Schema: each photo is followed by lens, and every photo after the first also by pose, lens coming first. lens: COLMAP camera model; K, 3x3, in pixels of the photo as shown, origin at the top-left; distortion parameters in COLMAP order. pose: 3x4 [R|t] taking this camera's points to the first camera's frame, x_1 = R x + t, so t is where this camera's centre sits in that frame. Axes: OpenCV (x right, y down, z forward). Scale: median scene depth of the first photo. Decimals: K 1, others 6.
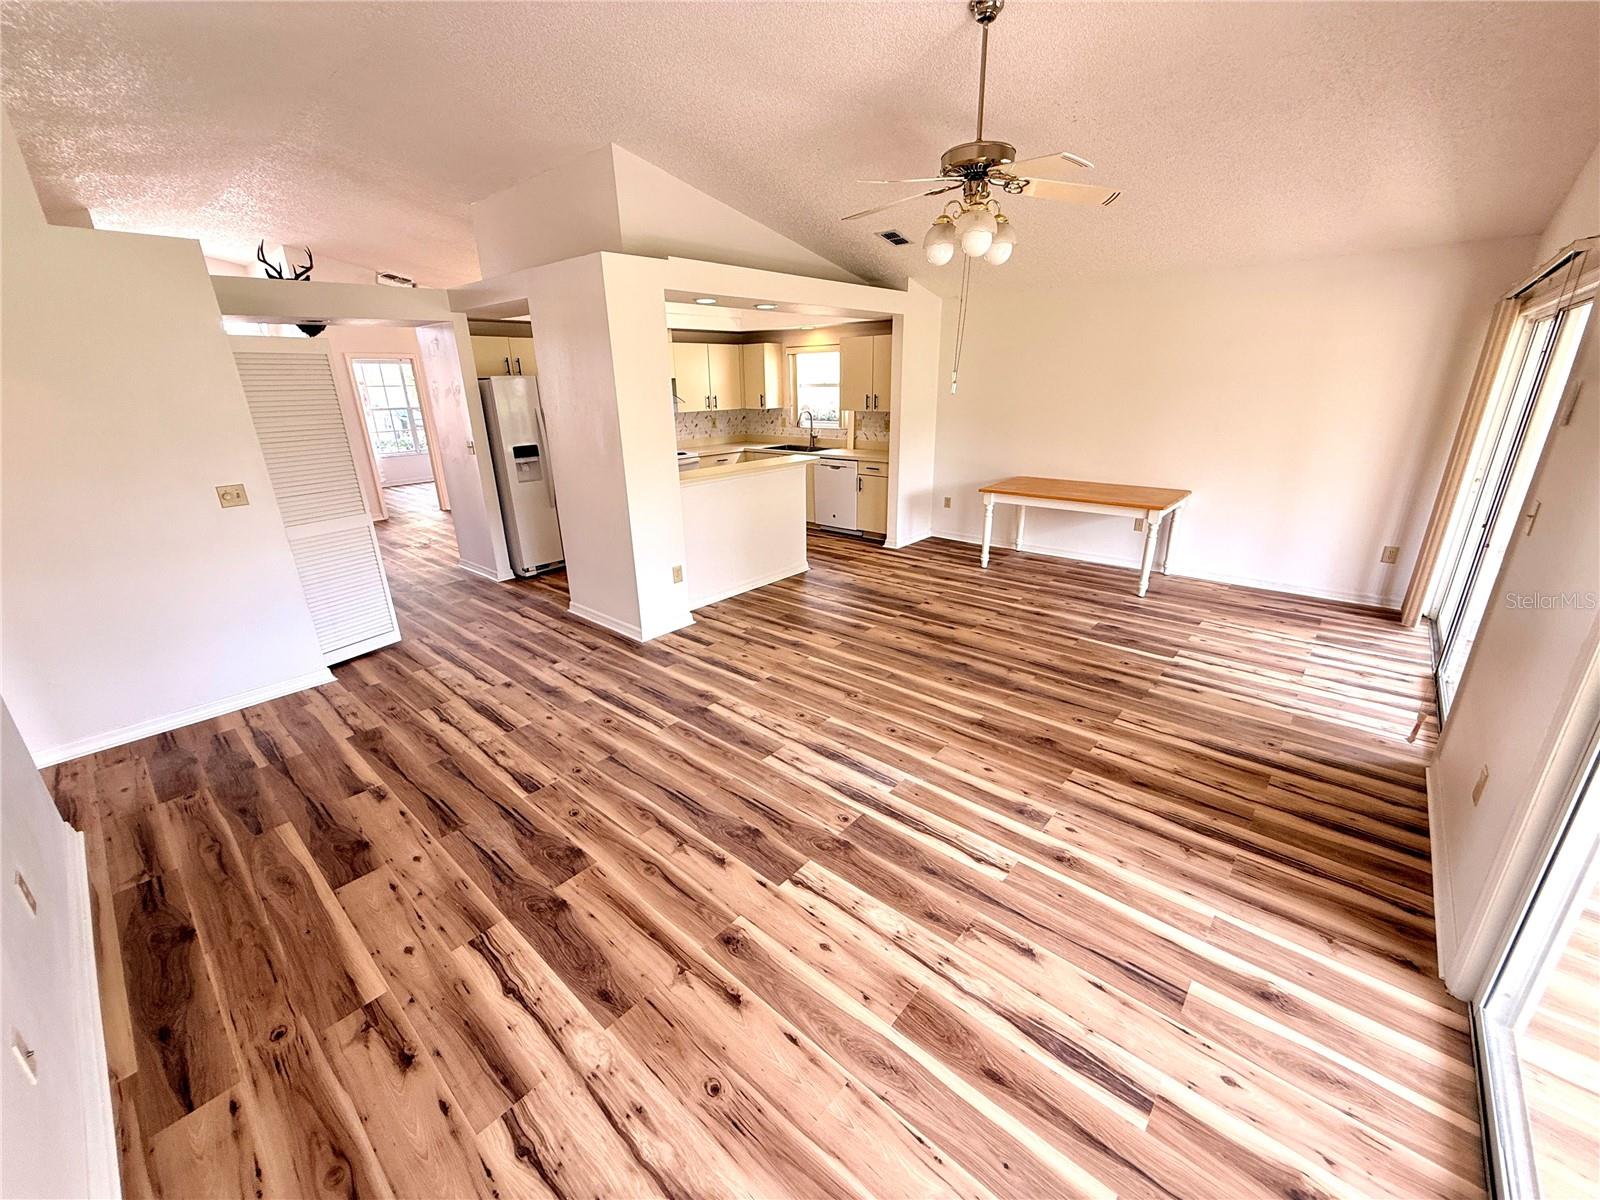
lens RADIAL K [[637.0, 0, 801.2], [0, 637.0, 603.6], [0, 0, 1]] dist [0.000041, -0.000103]
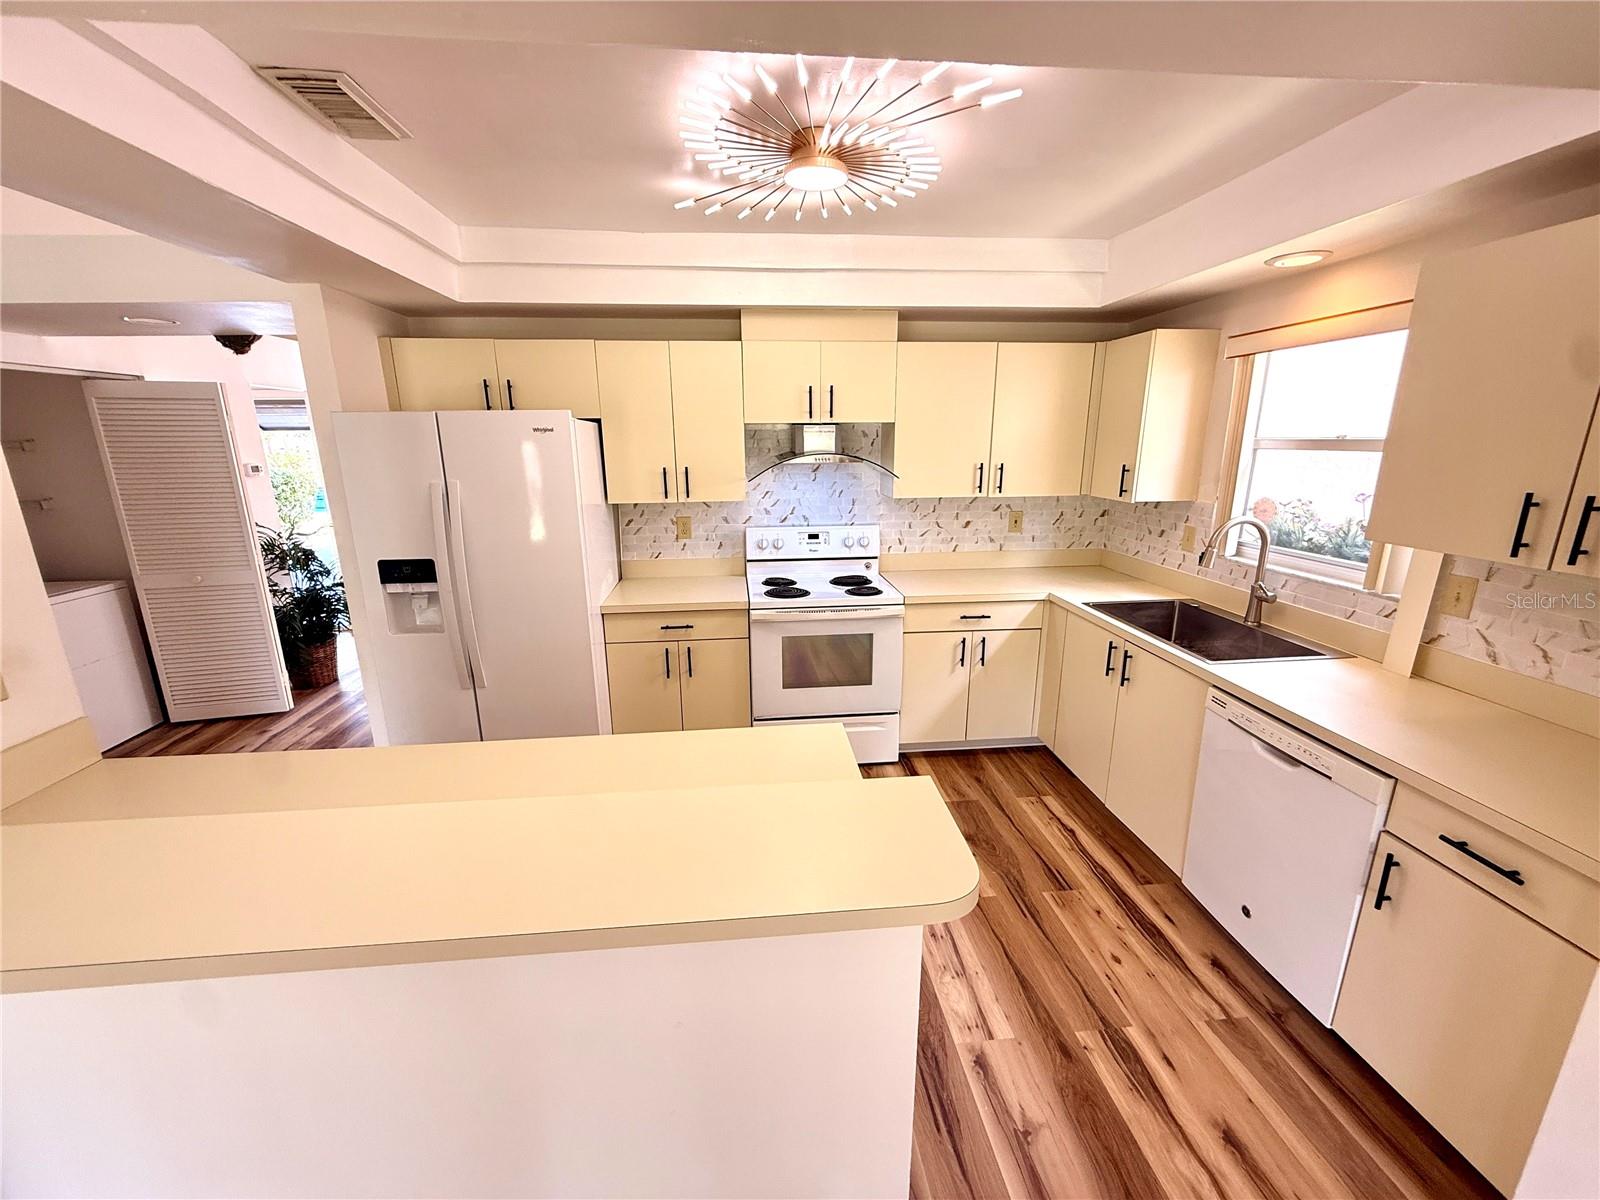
lens RADIAL K [[639.3, 0, 799.0], [0, 639.3, 602.8], [0, 0, 1]] dist [0.001036, -0.000091]
pose [[0.728101, 0.183407, -0.660478, 0.129018], [-0.234150, 0.972129, 0.011825, -0.417906], [0.644238, 0.146041, 0.750752, 1.210268]]
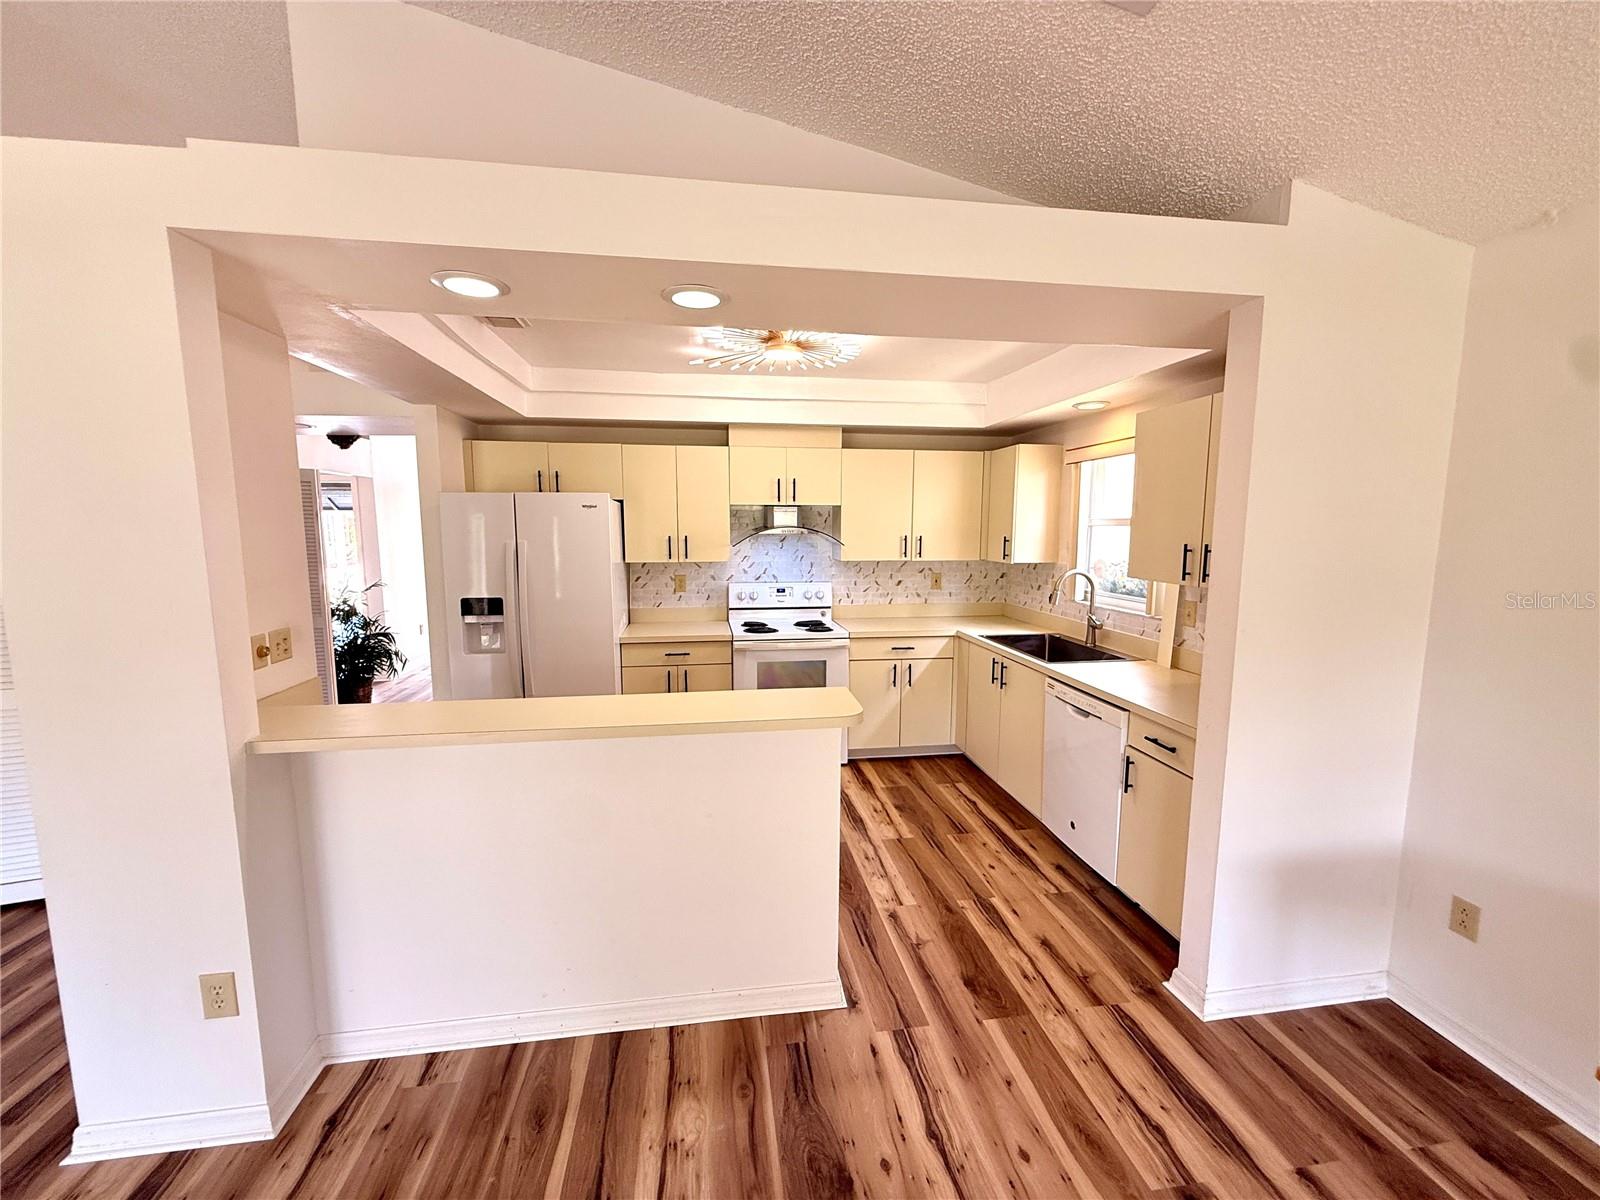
lens RADIAL K [[639.3, 0, 799.0], [0, 639.3, 602.8], [0, 0, 1]] dist [0.001036, -0.000091]
pose [[0.762677, 0.097911, -0.639326, 0.308232], [-0.231334, 0.964381, -0.128276, -0.337962], [0.603994, 0.245731, 0.758161, 1.023468]]
